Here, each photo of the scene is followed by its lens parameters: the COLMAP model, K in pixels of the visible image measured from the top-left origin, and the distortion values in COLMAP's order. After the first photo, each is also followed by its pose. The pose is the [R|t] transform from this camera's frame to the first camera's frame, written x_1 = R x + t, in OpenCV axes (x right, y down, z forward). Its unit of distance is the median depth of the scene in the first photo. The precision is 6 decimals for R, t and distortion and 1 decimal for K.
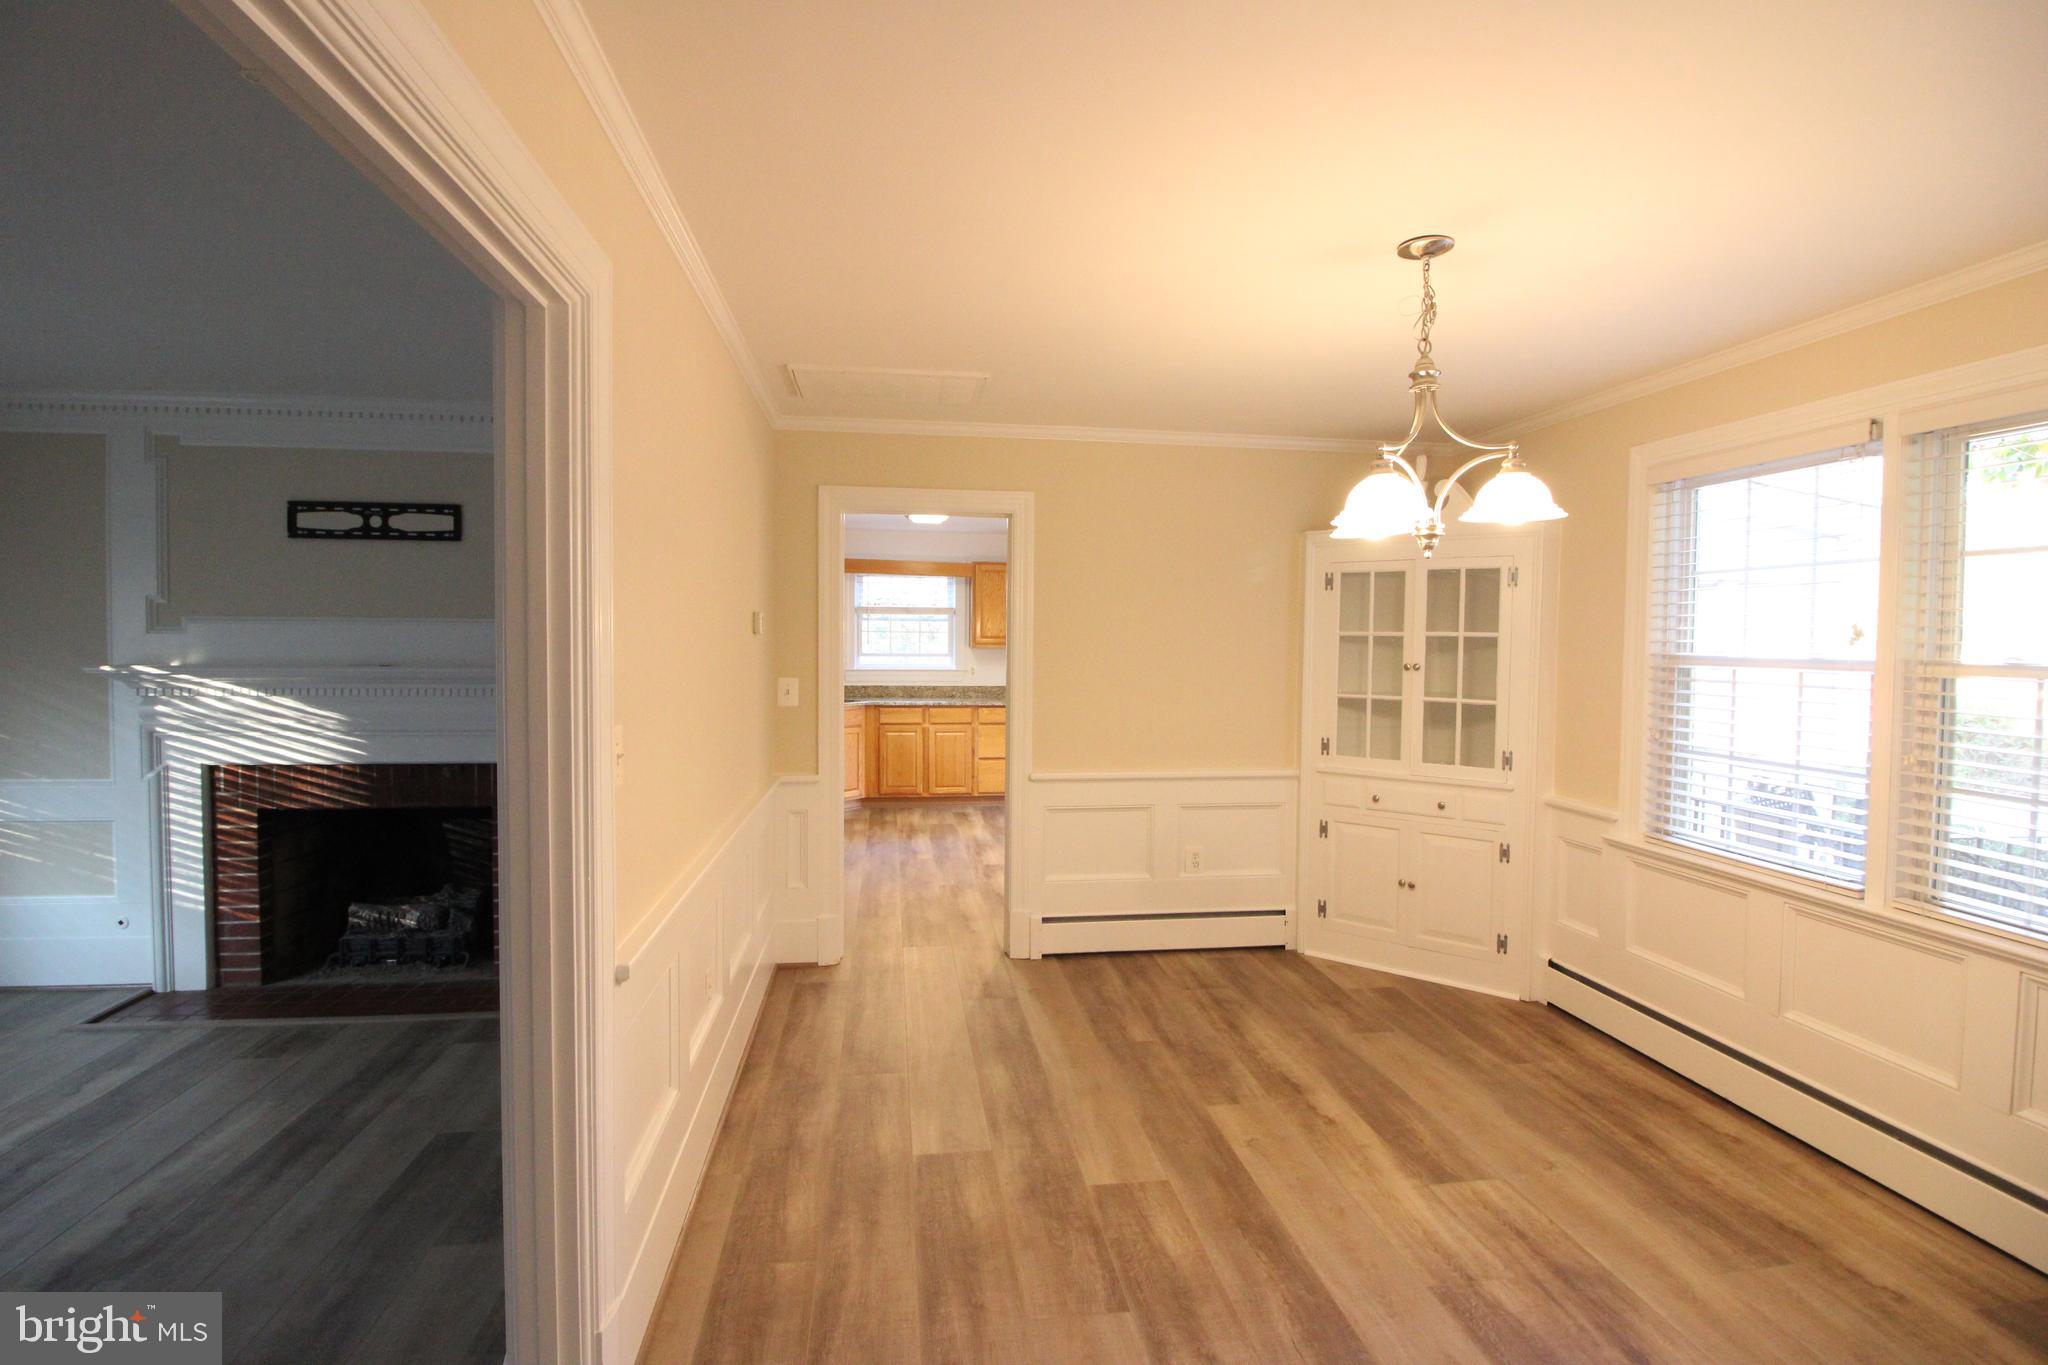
lens RADIAL K [[943.7, 0, 1028.6], [0, 943.7, 664.8], [0, 0, 1]] dist [-0.002541, -0.012280]
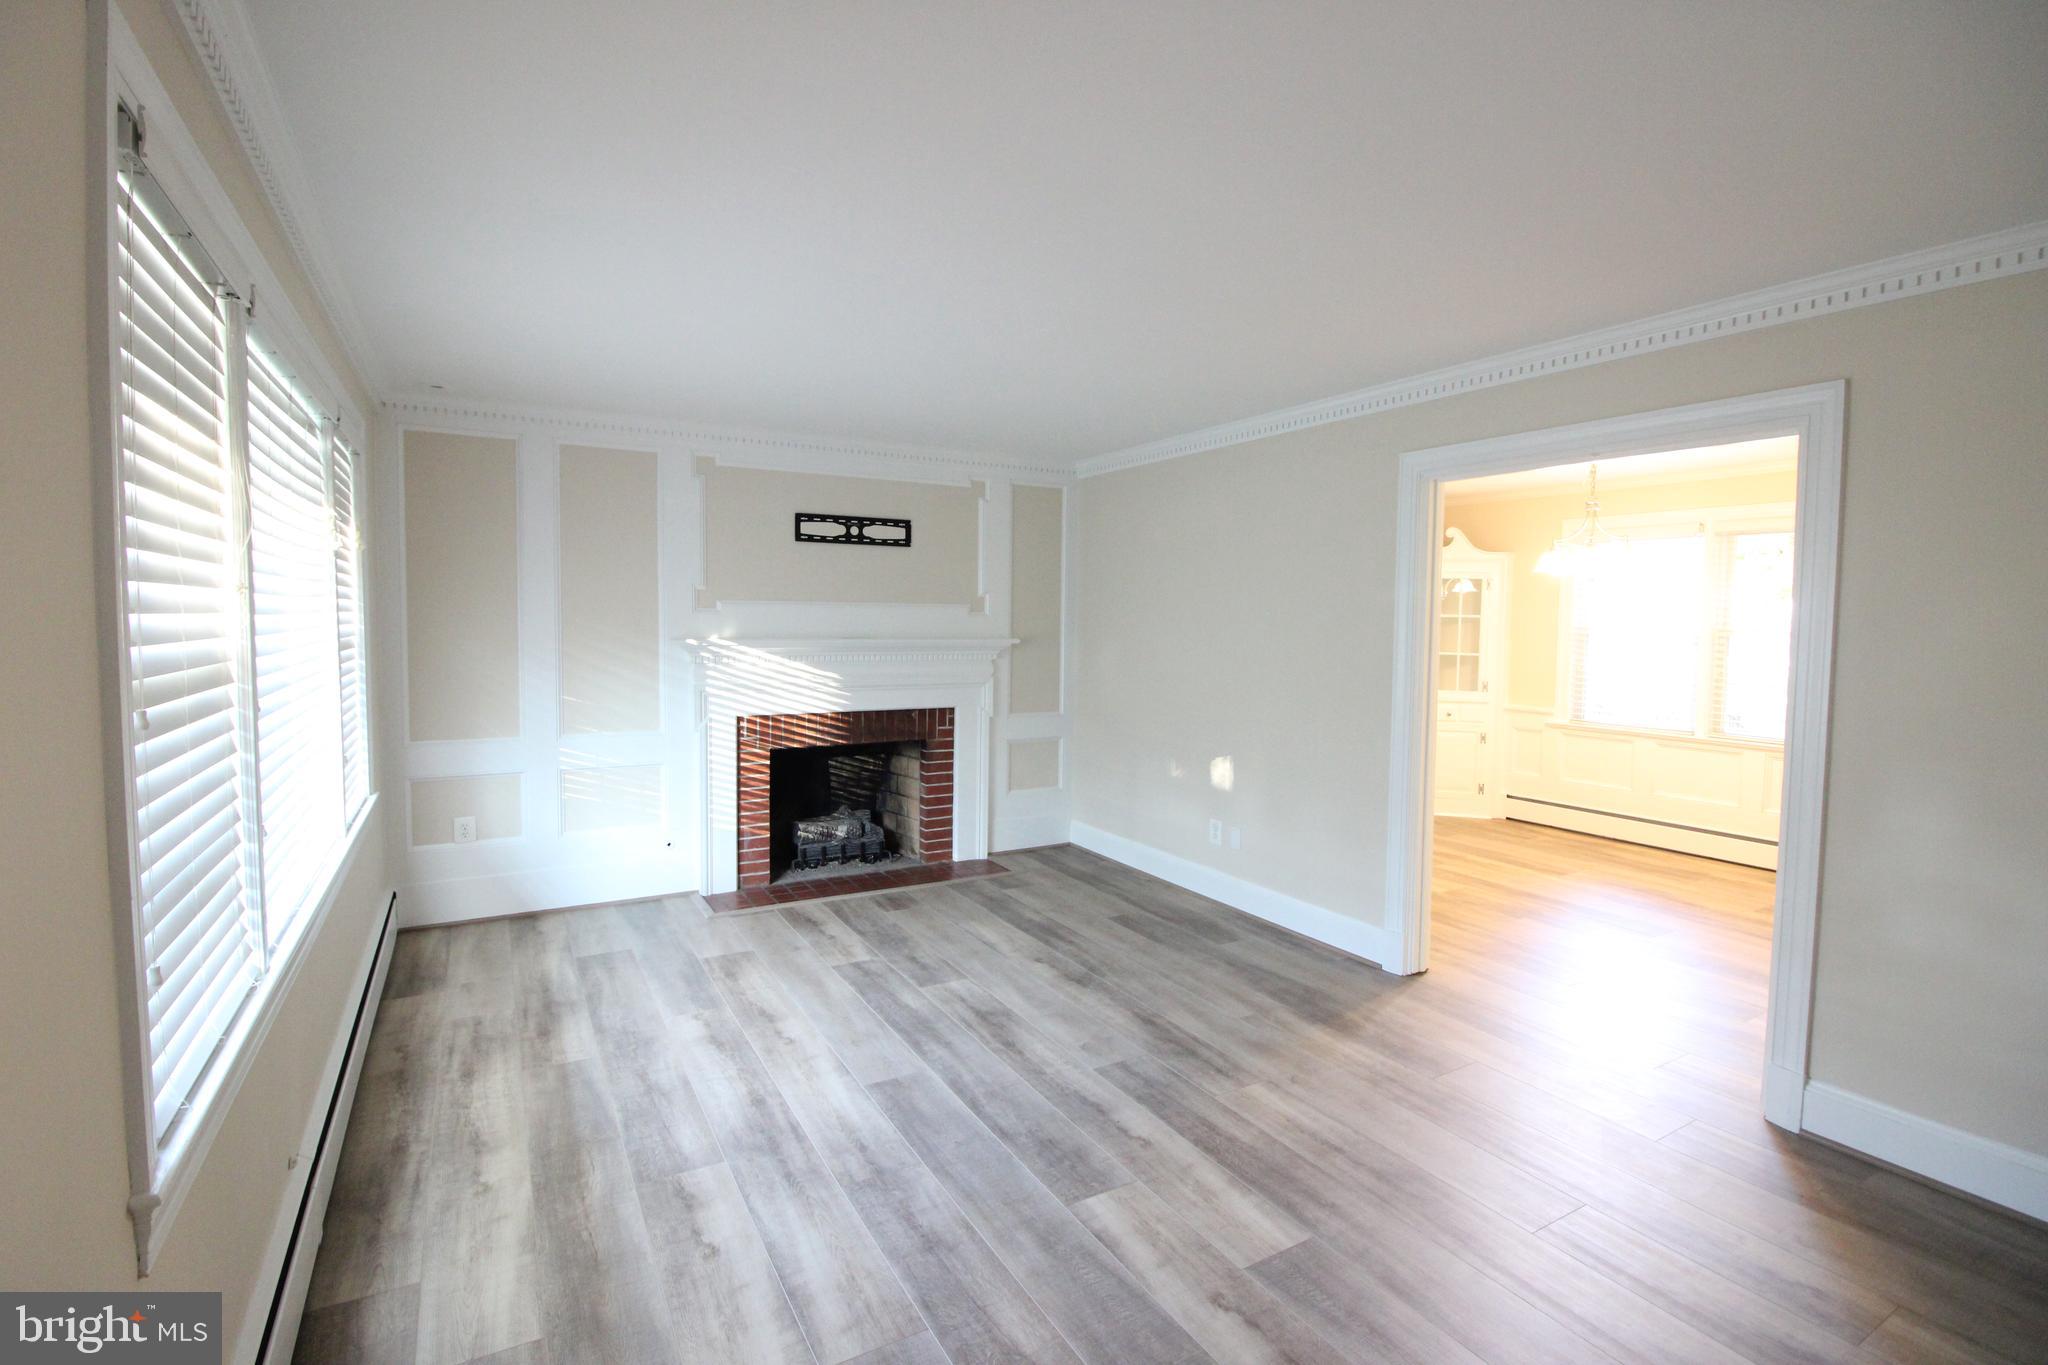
lens RADIAL K [[943.7, 0, 1028.6], [0, 943.7, 664.8], [0, 0, 1]] dist [-0.002541, -0.012280]
pose [[0.928638, -0.017707, 0.370564, -0.972921], [0.007976, 0.999582, 0.027775, 0.003250], [-0.370901, -0.022838, 0.928392, -0.348104]]
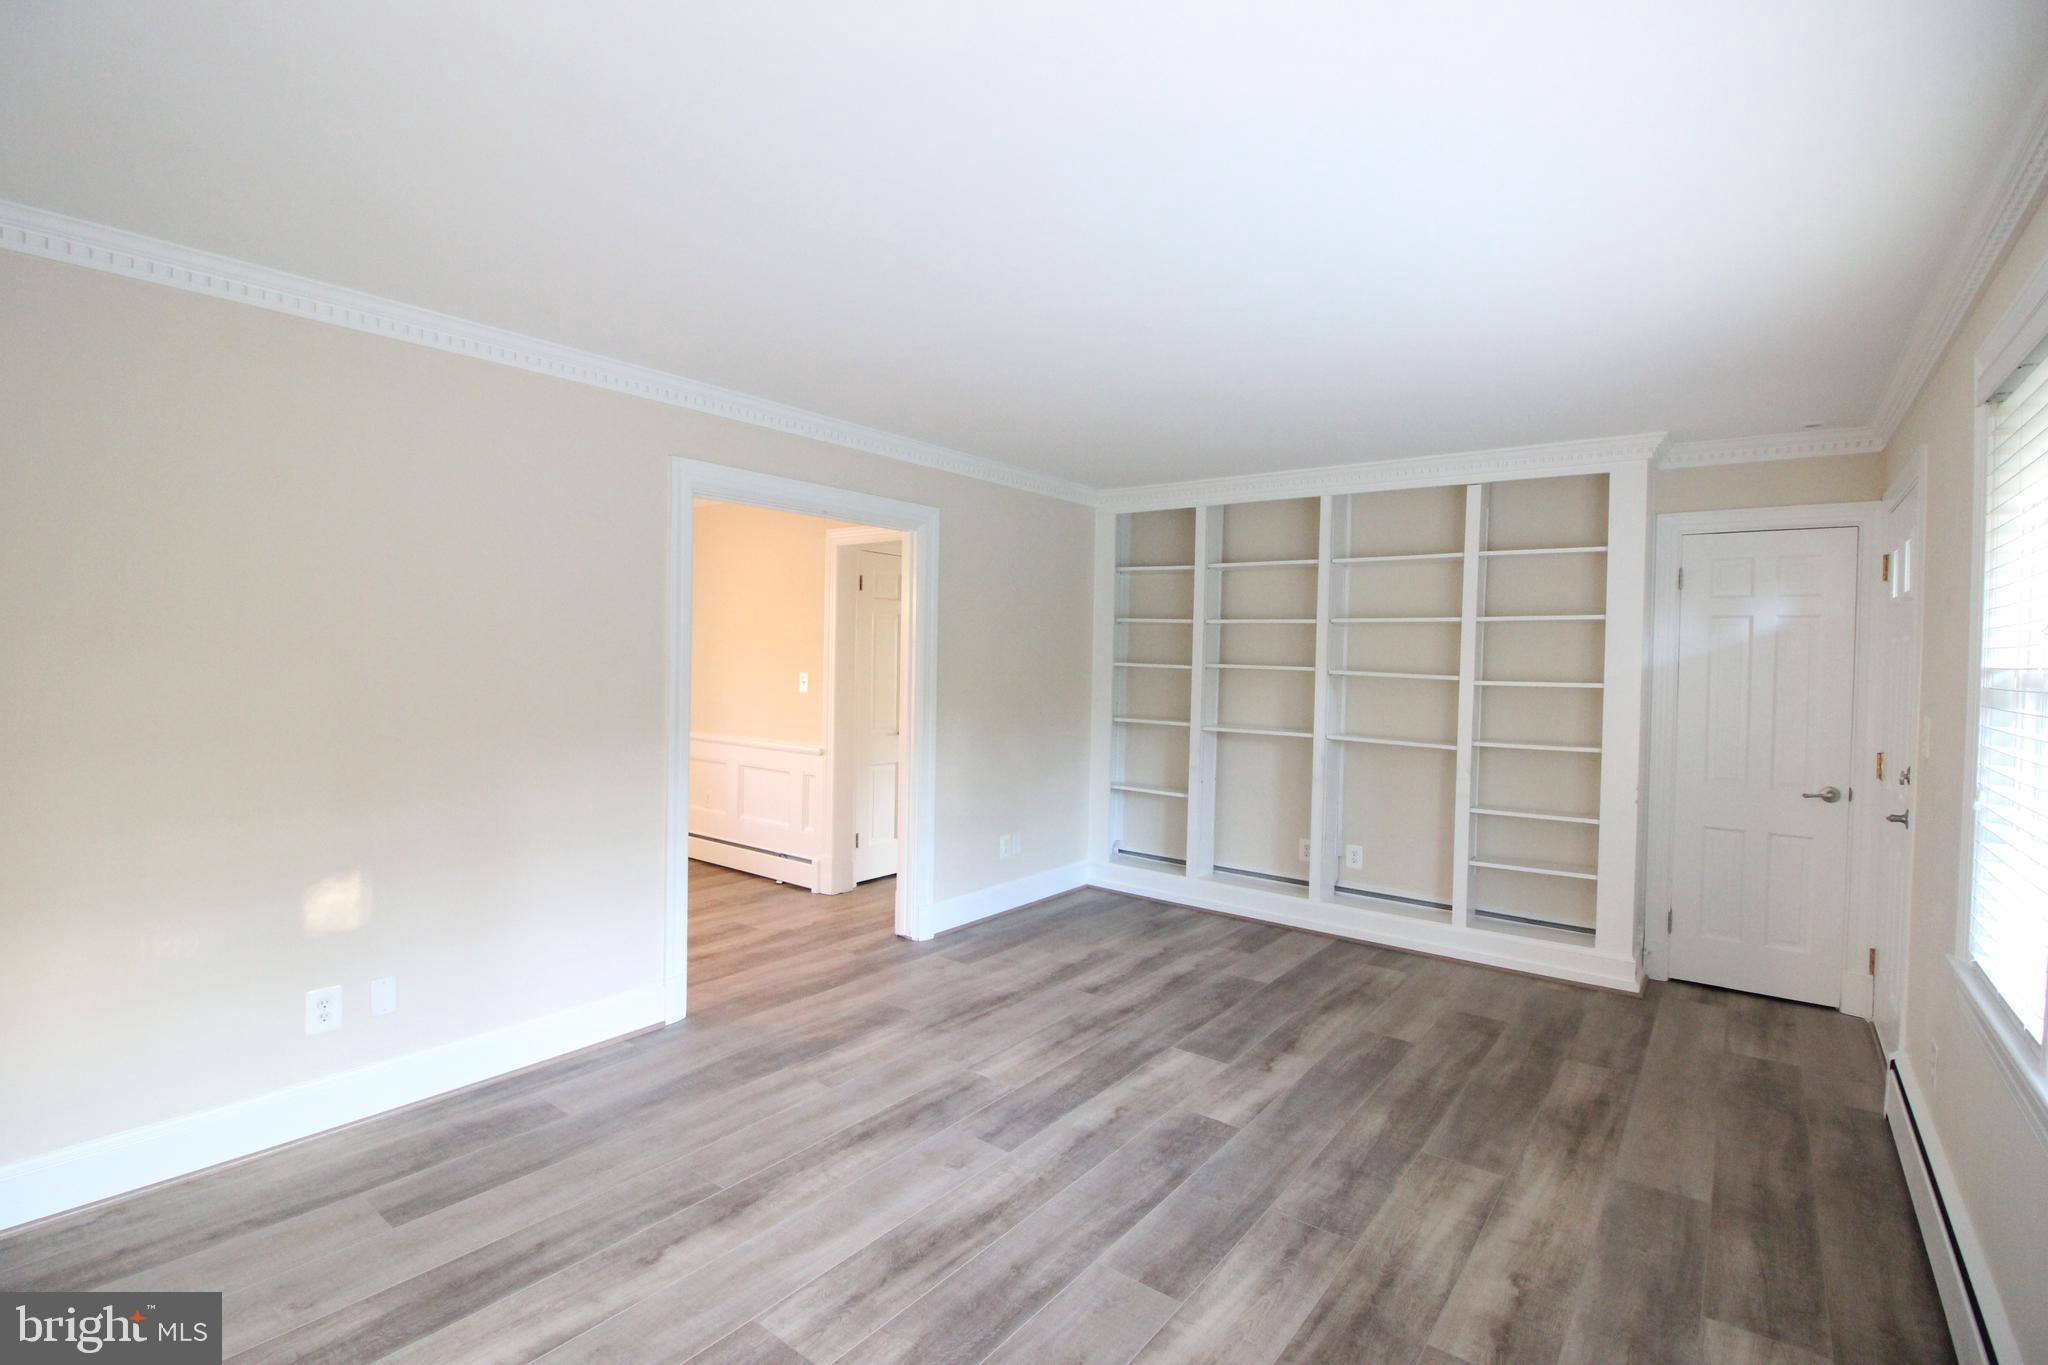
lens RADIAL K [[943.7, 0, 1028.6], [0, 943.7, 664.8], [0, 0, 1]] dist [-0.002541, -0.012280]
pose [[-0.695275, -0.031638, 0.718047, -1.134044], [-0.004055, 0.999187, 0.040099, -0.022883], [-0.718732, 0.024968, -0.694838, 0.821220]]
